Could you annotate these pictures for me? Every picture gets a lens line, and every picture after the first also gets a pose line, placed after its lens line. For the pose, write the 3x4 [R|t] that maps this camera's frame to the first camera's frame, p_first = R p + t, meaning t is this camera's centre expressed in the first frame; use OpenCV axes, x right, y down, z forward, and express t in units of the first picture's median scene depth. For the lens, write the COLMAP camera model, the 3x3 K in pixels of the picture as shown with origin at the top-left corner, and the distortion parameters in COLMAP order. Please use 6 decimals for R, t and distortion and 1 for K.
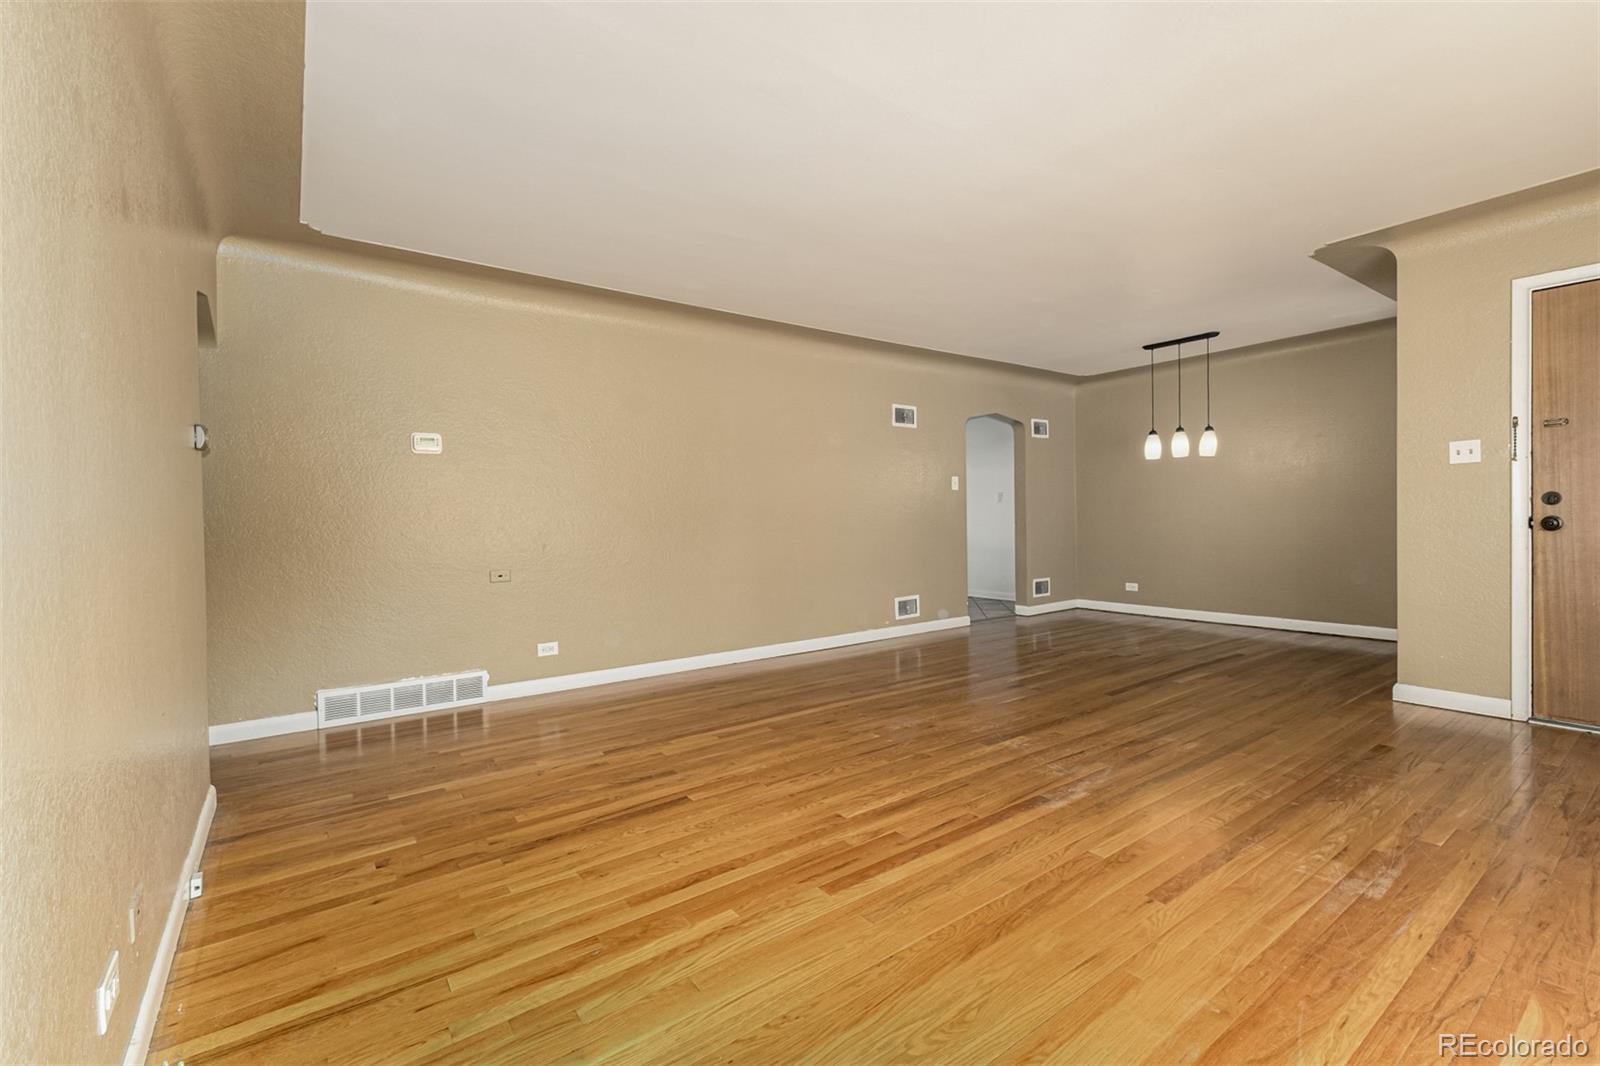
lens RADIAL K [[691.3, 0, 794.3], [0, 691.3, 534.7], [0, 0, 1]] dist [0.007693, 0.000329]
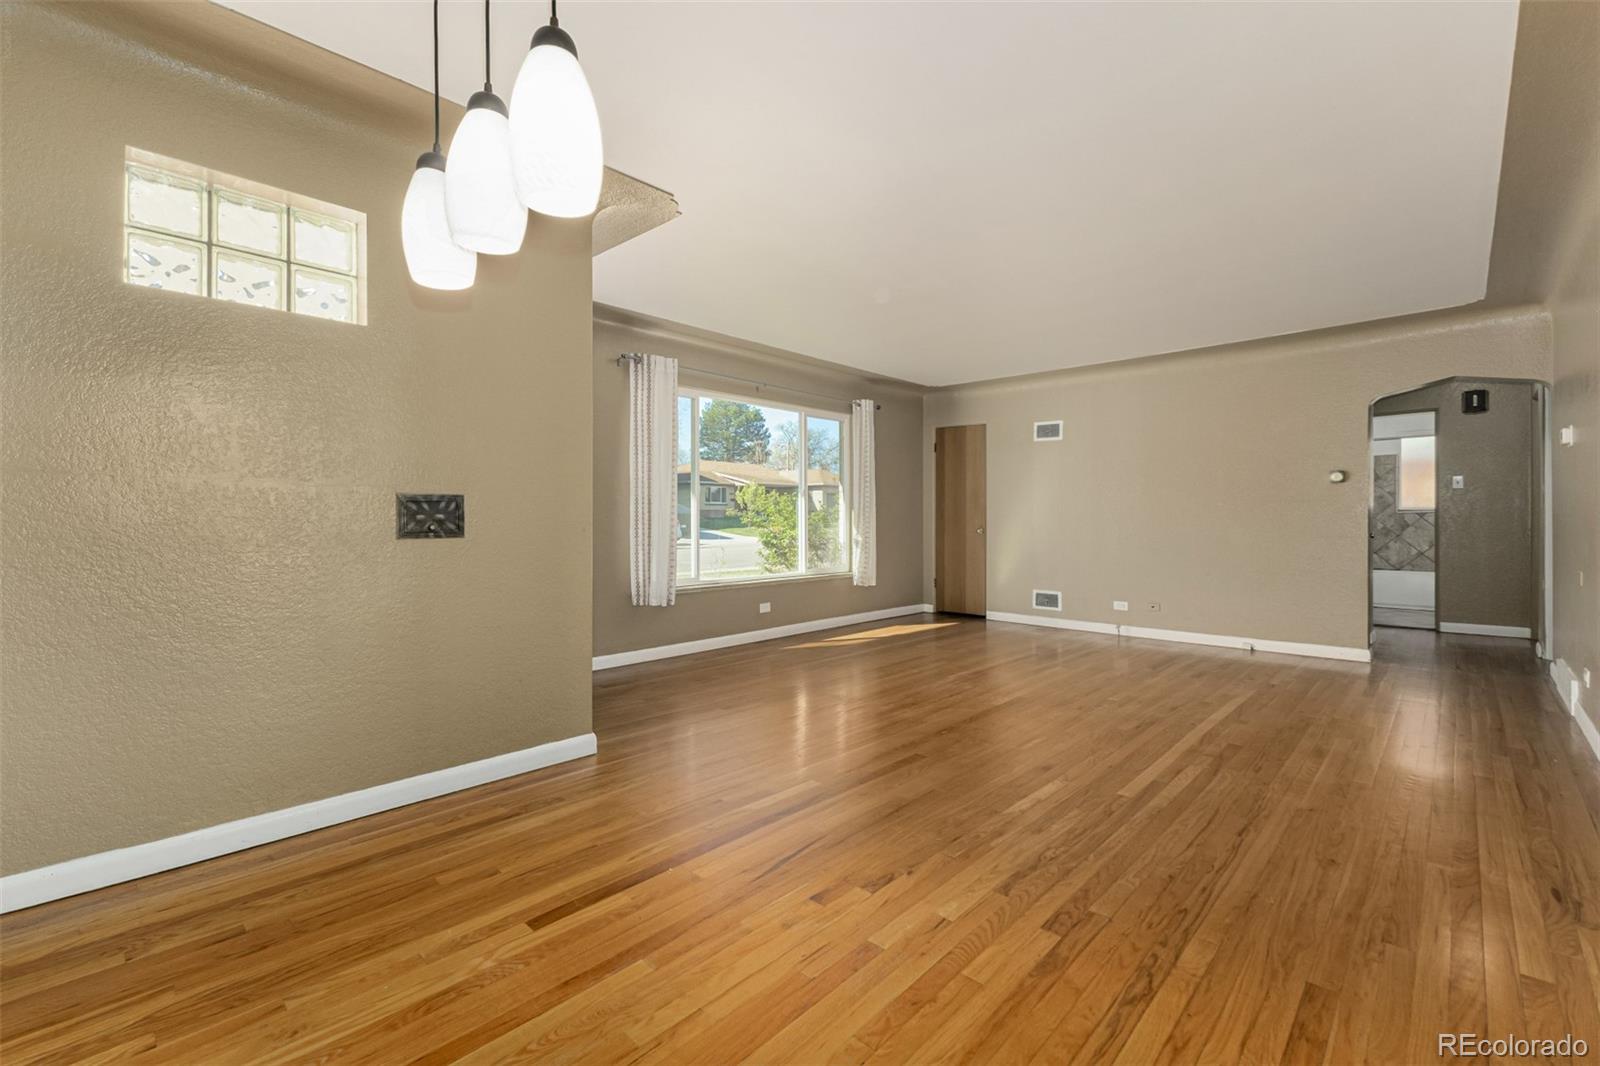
lens RADIAL K [[685.9, 0, 793.9], [0, 685.9, 514.4], [0, 0, 1]] dist [0.000267, -0.000047]
pose [[-0.984222, 0.014756, -0.176324, 0.825244], [0.011818, 0.999773, 0.017702, -0.057609], [0.176545, 0.015339, -0.984173, 1.967617]]
